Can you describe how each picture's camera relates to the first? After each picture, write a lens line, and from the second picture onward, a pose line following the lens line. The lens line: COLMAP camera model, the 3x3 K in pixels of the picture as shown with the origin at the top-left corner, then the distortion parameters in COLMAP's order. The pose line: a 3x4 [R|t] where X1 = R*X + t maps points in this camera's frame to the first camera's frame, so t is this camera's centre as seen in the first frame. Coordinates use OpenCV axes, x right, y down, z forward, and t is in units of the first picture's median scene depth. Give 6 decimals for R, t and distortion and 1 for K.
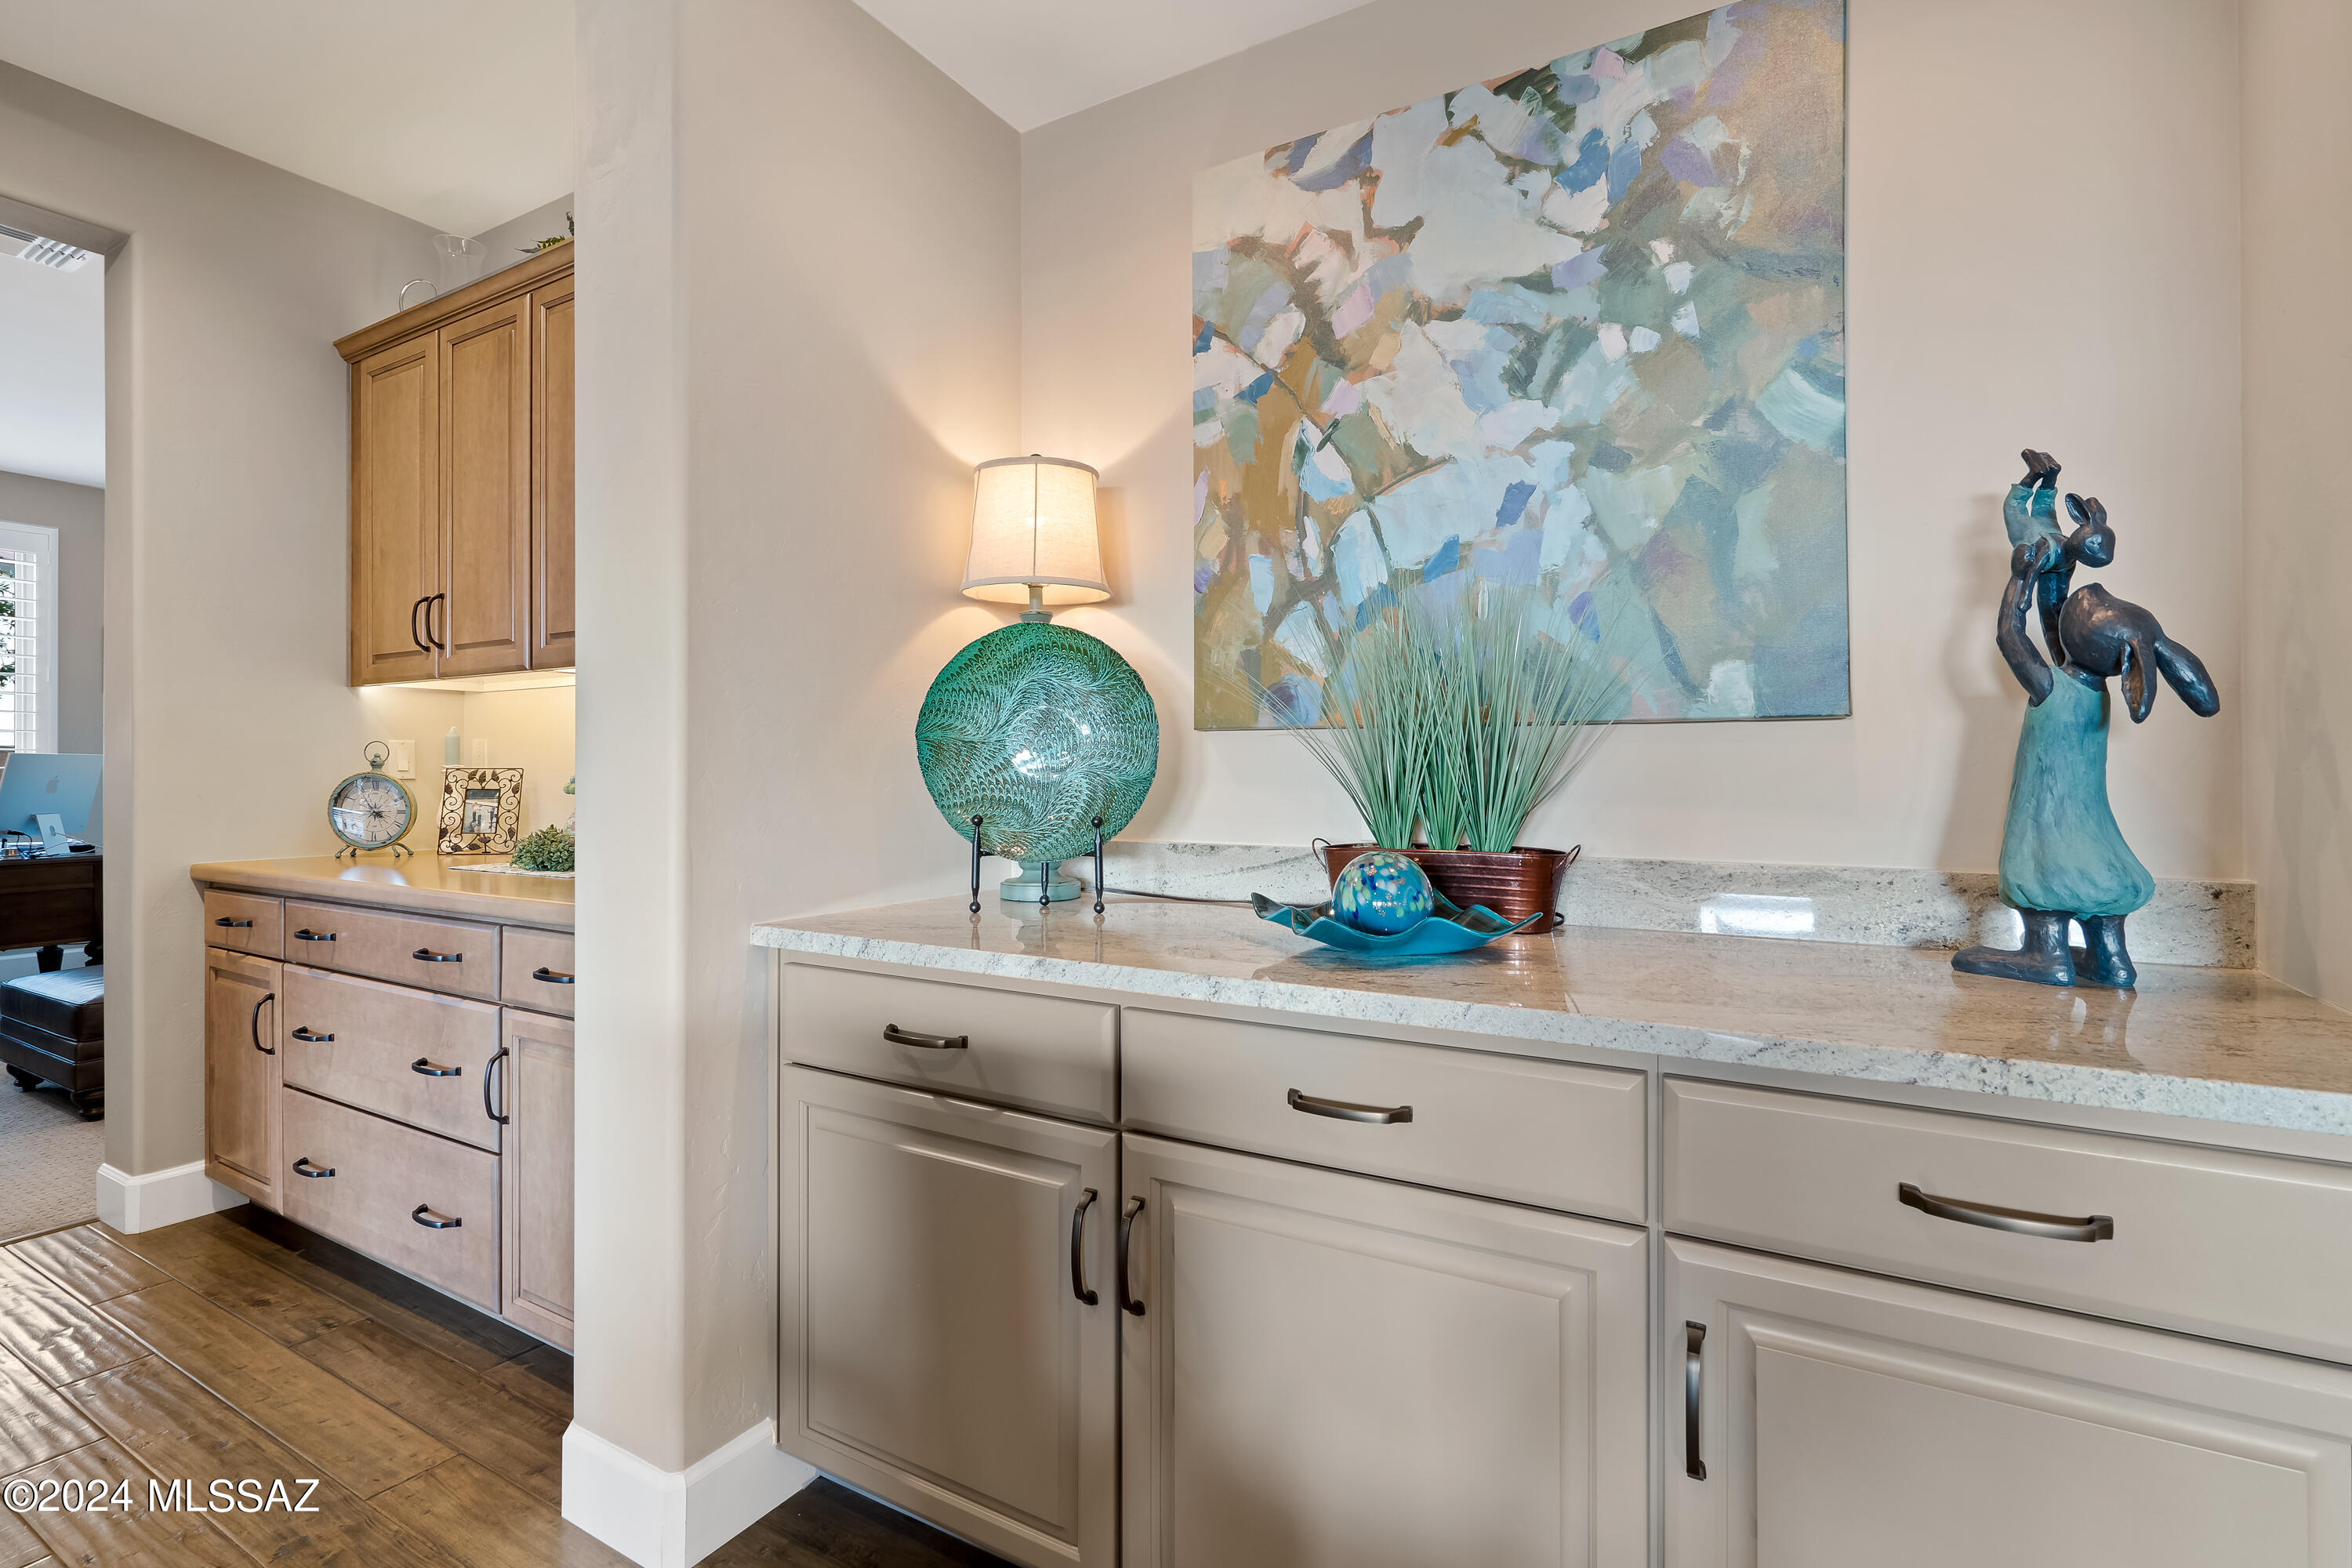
lens RADIAL K [[1087.2, 0, 1175.1], [0, 1087.2, 778.3], [0, 0, 1]] dist [-0.007726, 0.003190]
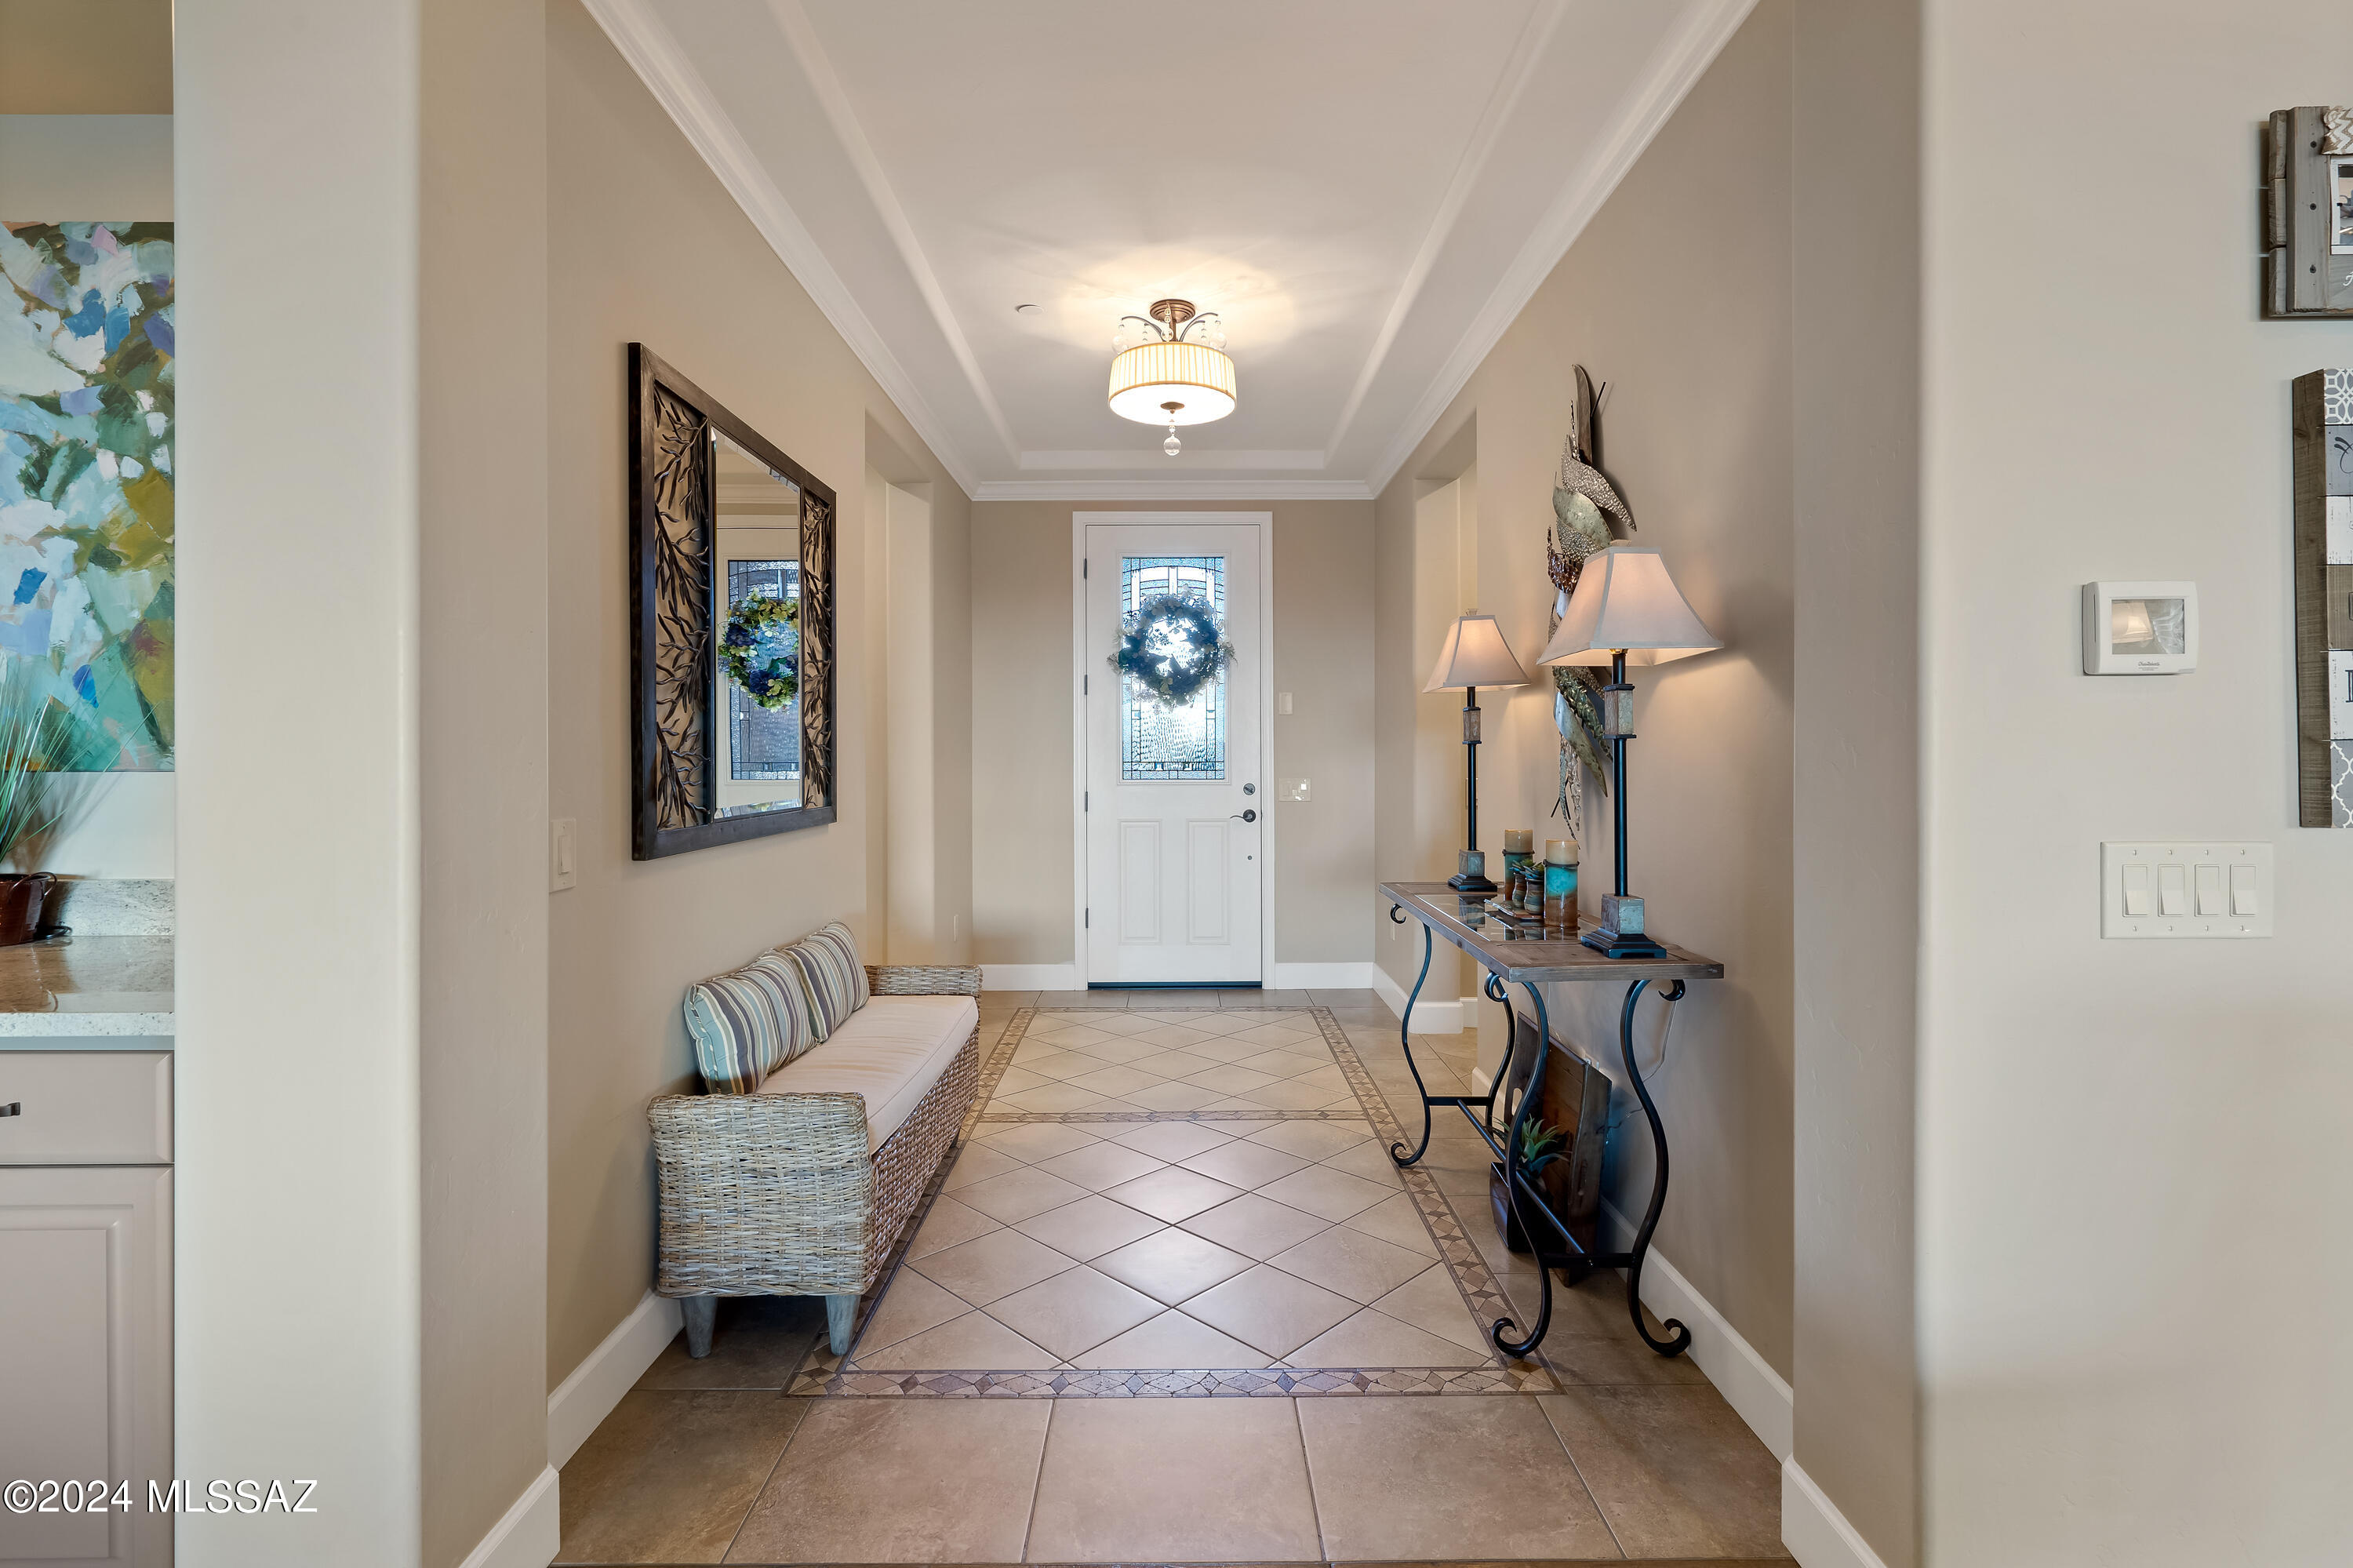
lens RADIAL K [[1087.7, 0, 1180.4], [0, 1087.7, 767.3], [0, 0, 1]] dist [-0.007726, 0.003190]
pose [[0.861476, -0.007464, 0.507743, 0.817484], [0.005798, 0.999971, 0.004862, -0.053672], [-0.507765, -0.001245, 0.861495, -0.685105]]
